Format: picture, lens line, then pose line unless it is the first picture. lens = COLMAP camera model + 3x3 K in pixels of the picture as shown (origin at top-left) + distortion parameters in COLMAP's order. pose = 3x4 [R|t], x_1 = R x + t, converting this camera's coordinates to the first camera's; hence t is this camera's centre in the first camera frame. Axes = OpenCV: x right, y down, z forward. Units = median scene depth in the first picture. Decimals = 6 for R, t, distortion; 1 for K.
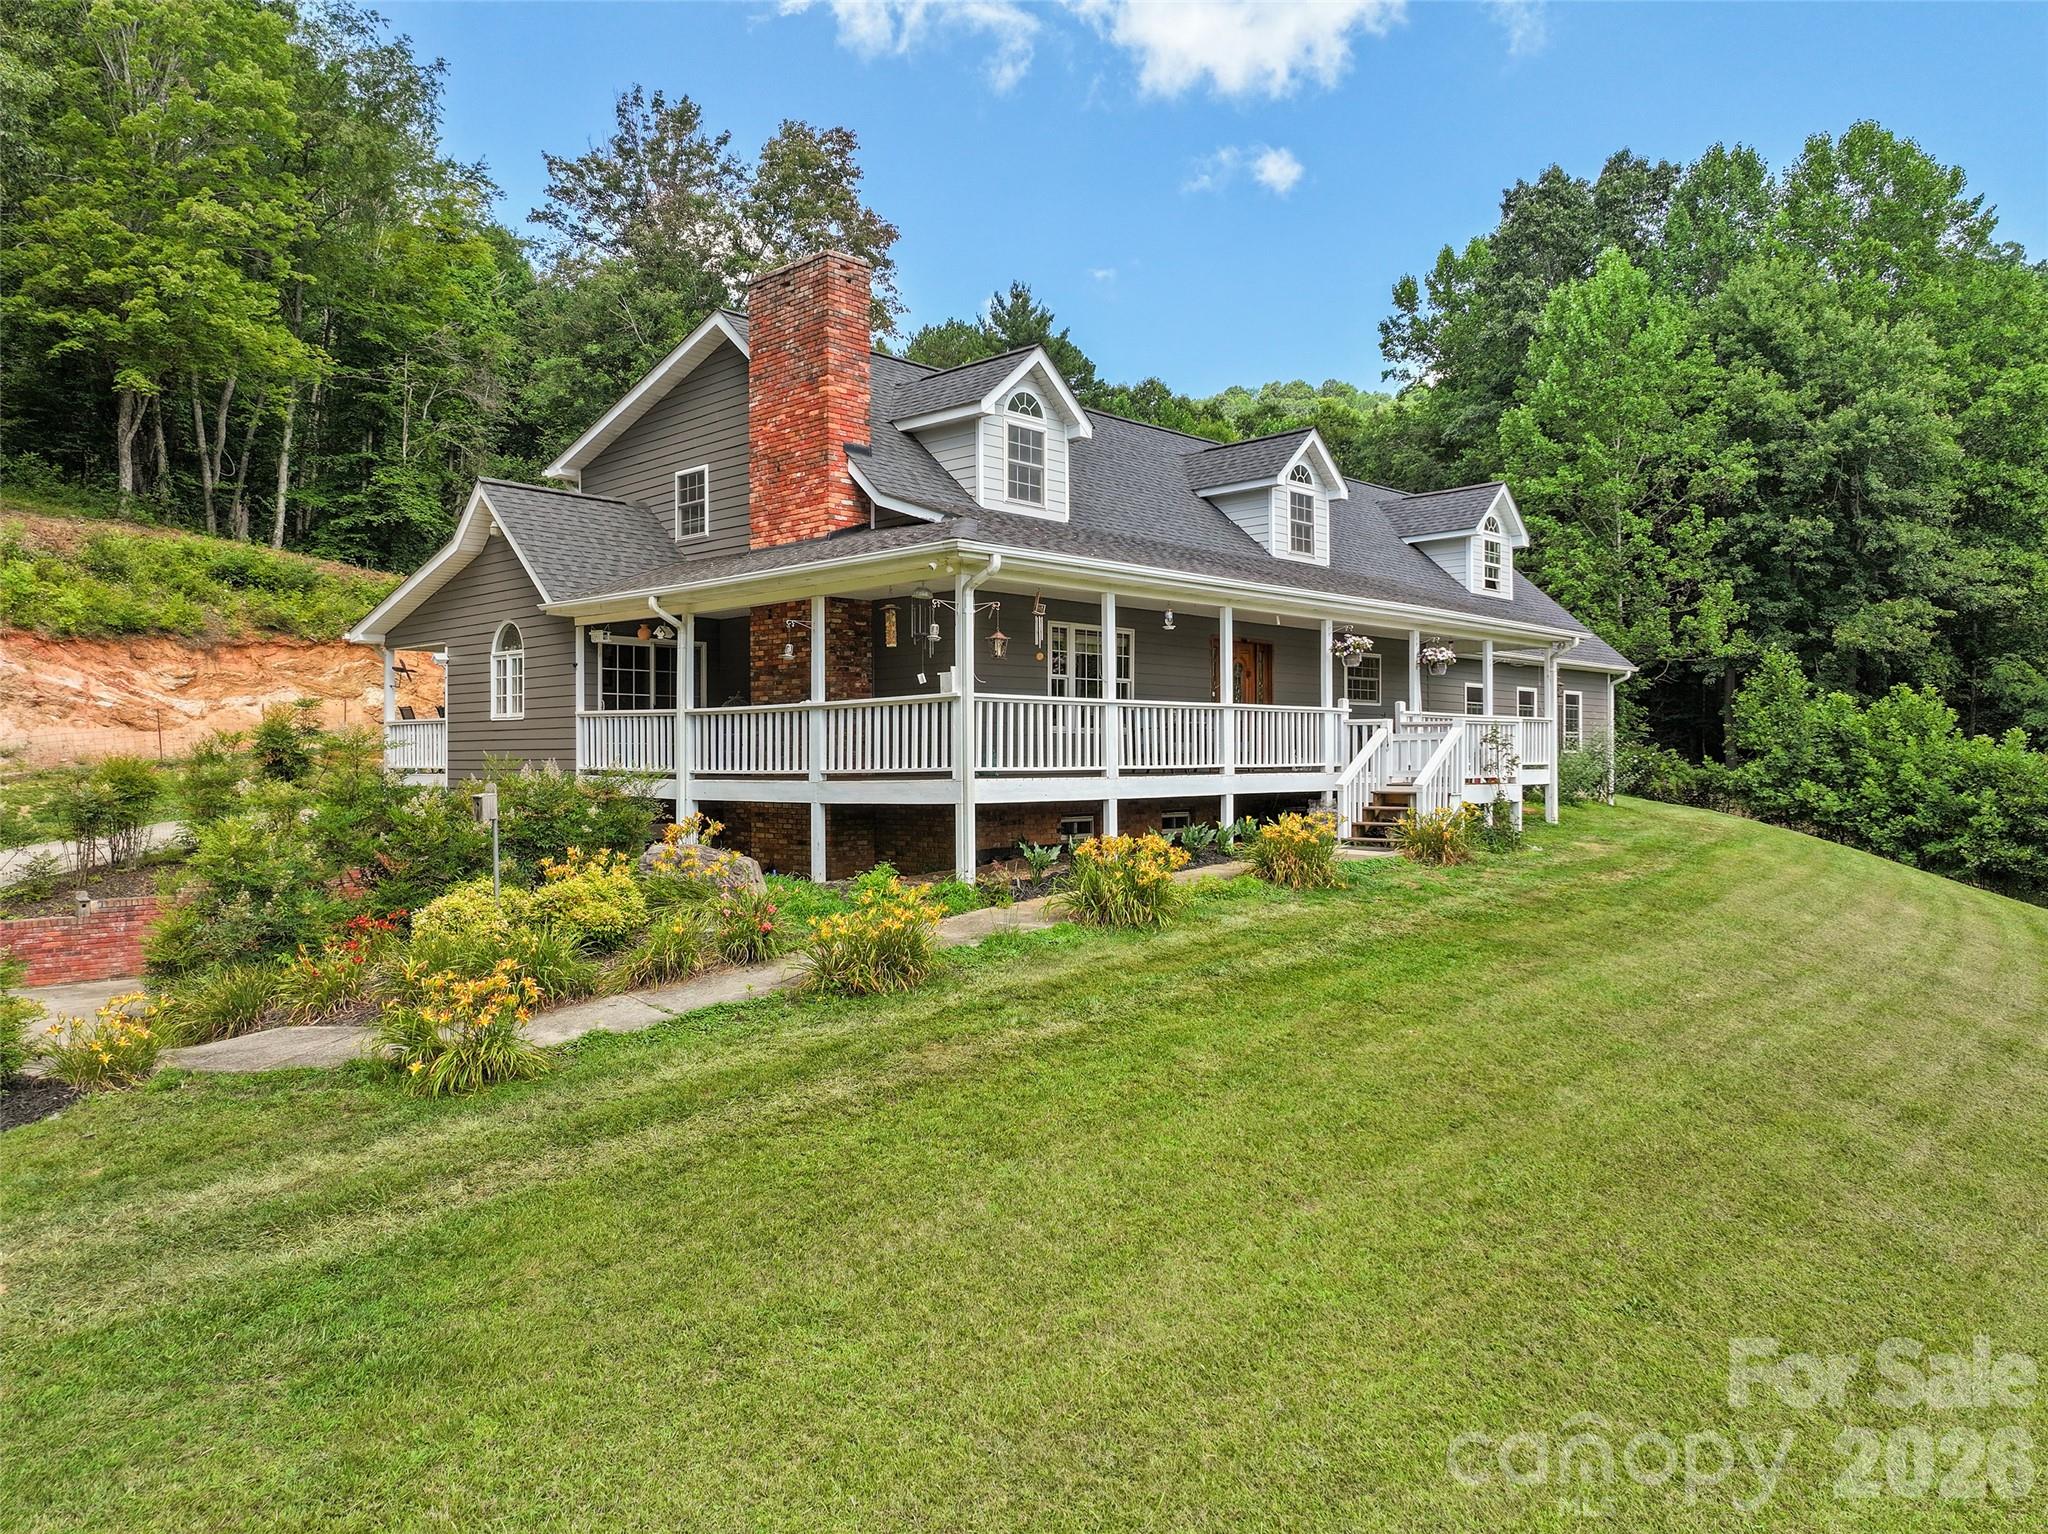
lens RADIAL K [[1425.1, 0, 1034.7], [0, 1425.1, 769.0], [0, 0, 1]] dist [0.015149, 0.006050]
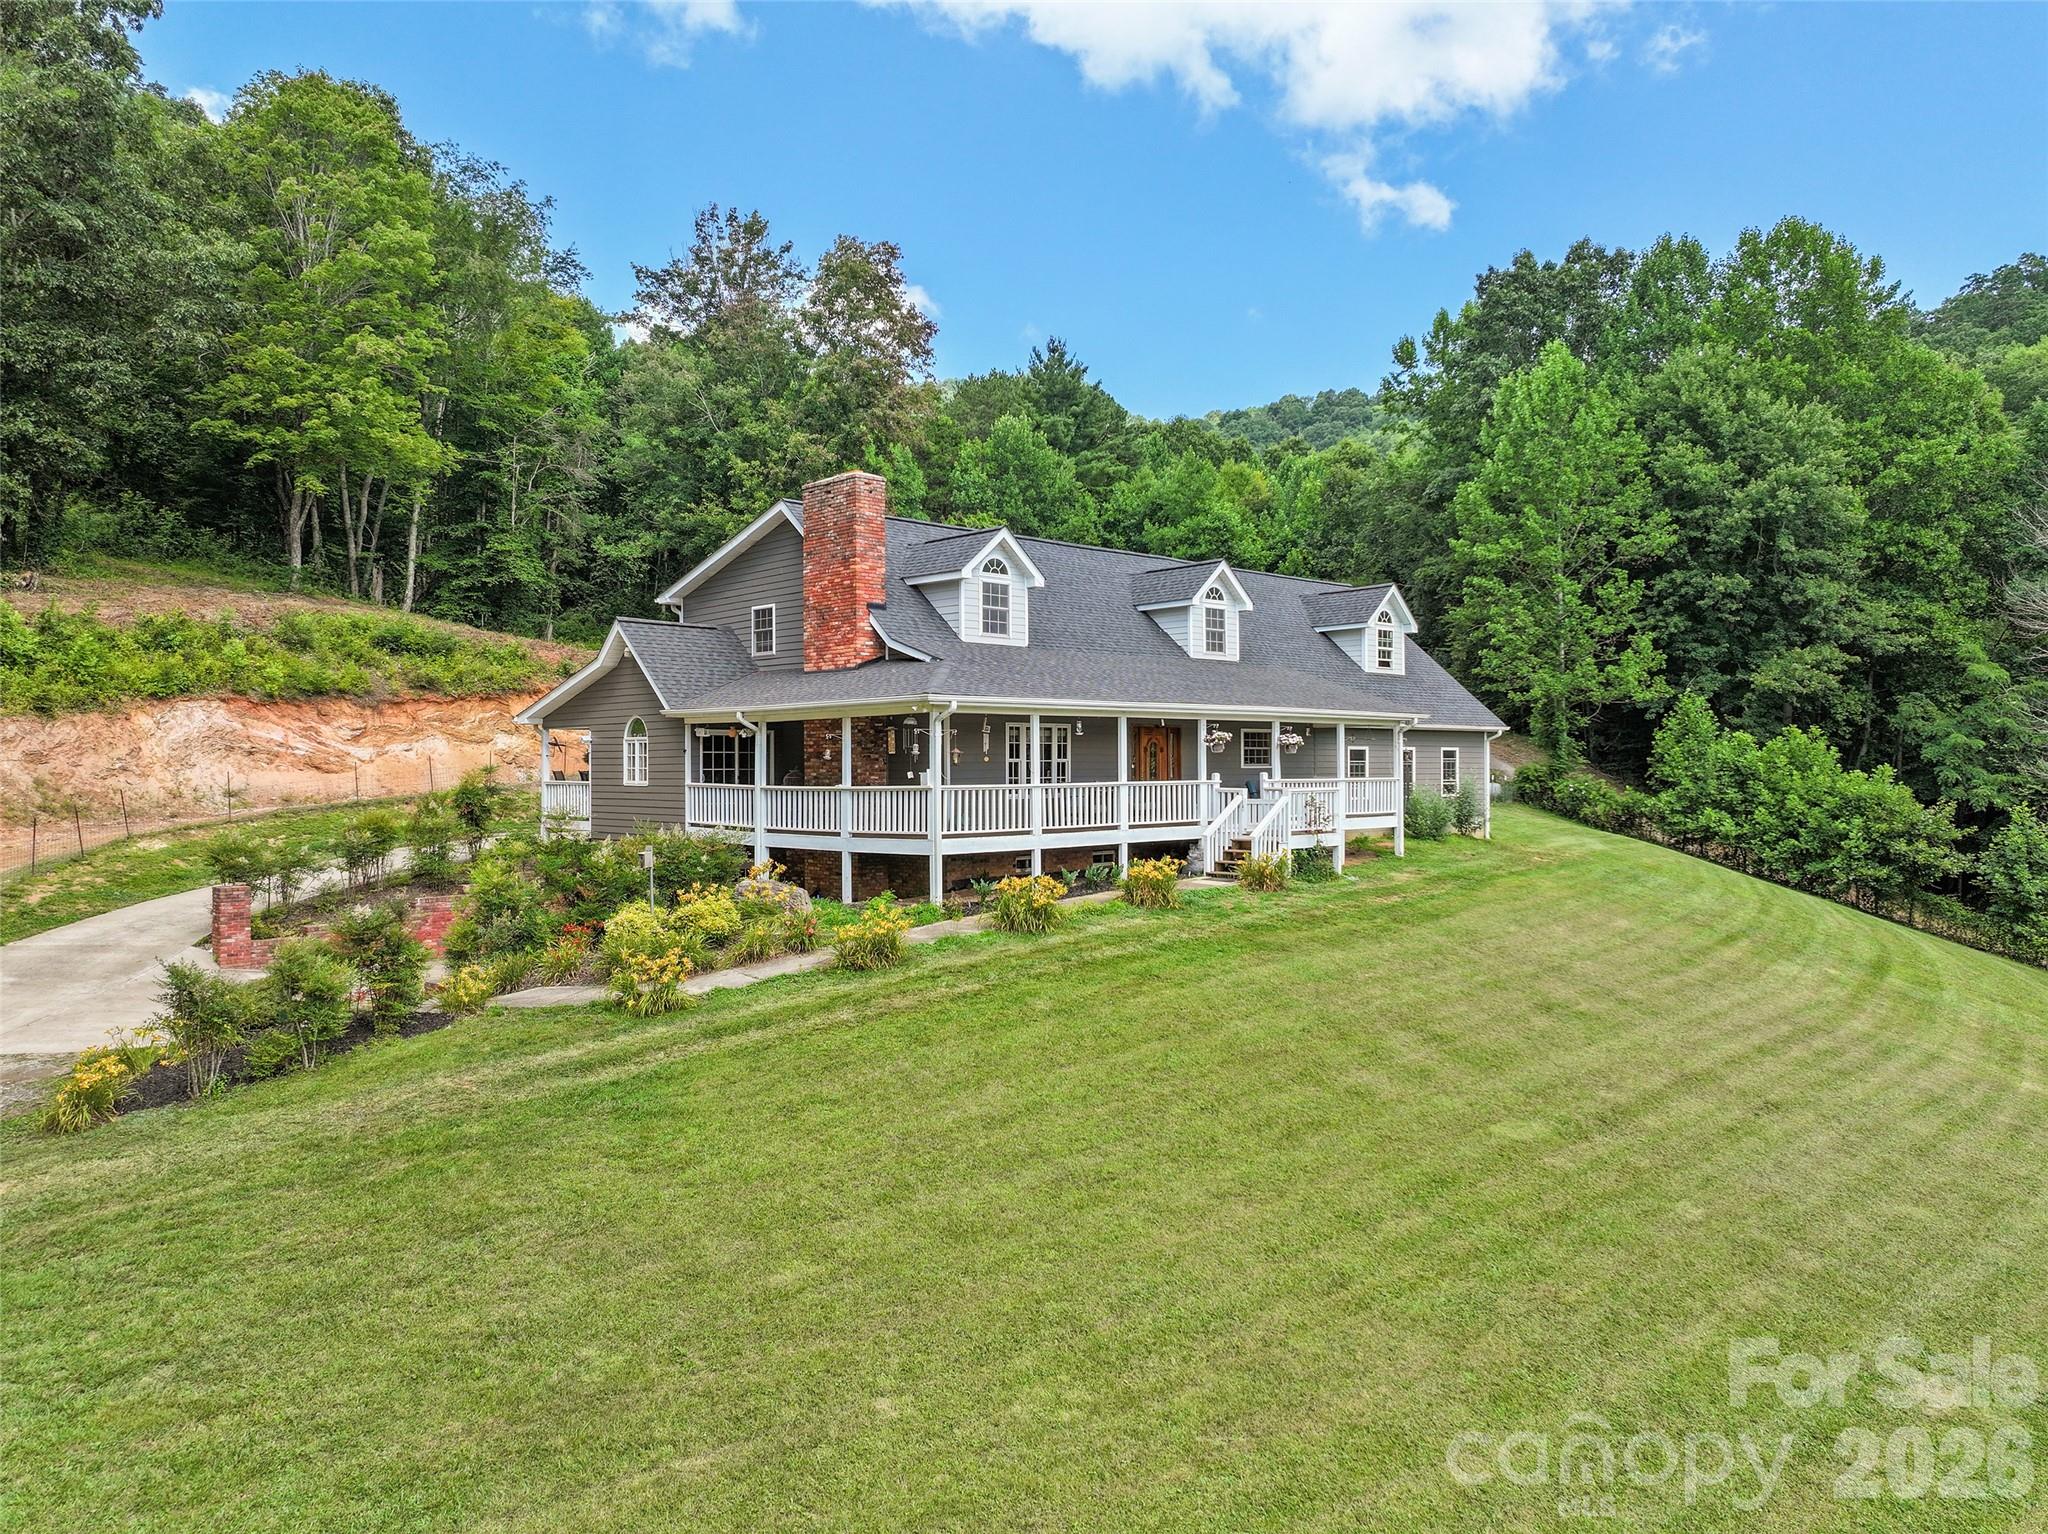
lens RADIAL K [[1425.1, 0, 1034.7], [0, 1425.1, 769.0], [0, 0, 1]] dist [0.015149, 0.006050]
pose [[0.999124, -0.001263, -0.041825, 0.043061], [0.001124, 0.999994, -0.003336, -0.022243], [0.041829, 0.003287, 0.999119, -0.197902]]
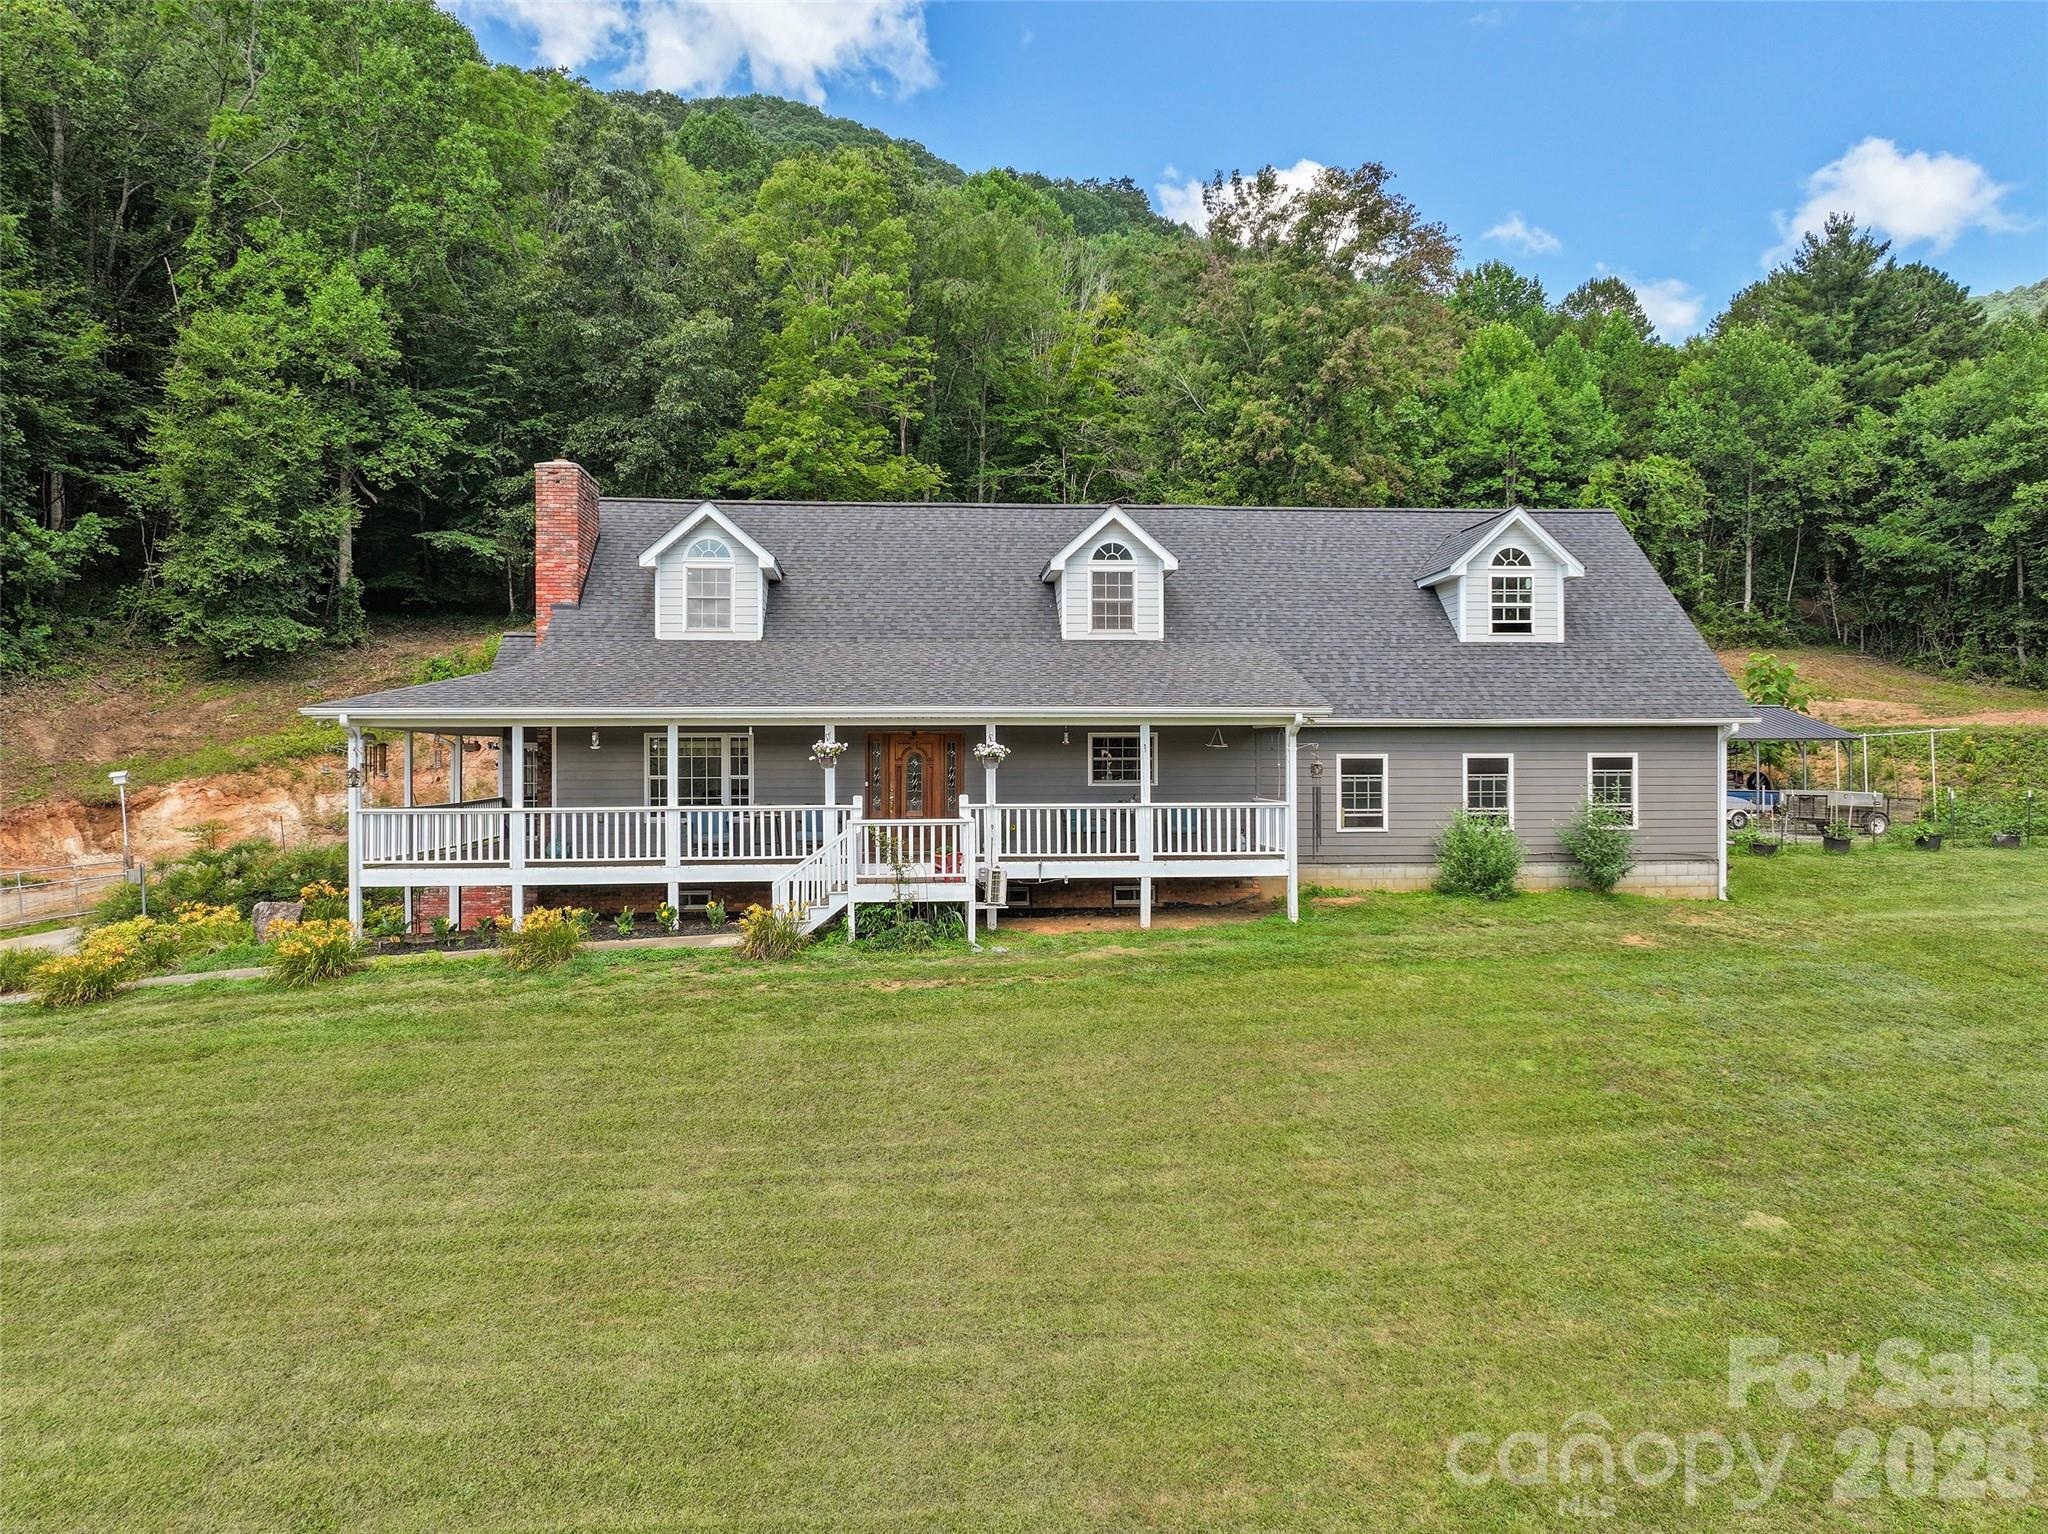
lens RADIAL K [[1425.1, 0, 1034.7], [0, 1425.1, 769.0], [0, 0, 1]] dist [0.015149, 0.006050]
pose [[0.752786, 0.002840, -0.658259, 0.467958], [-0.001685, 0.999996, 0.002387, -0.032876], [0.658263, -0.000688, 0.752788, 0.123091]]
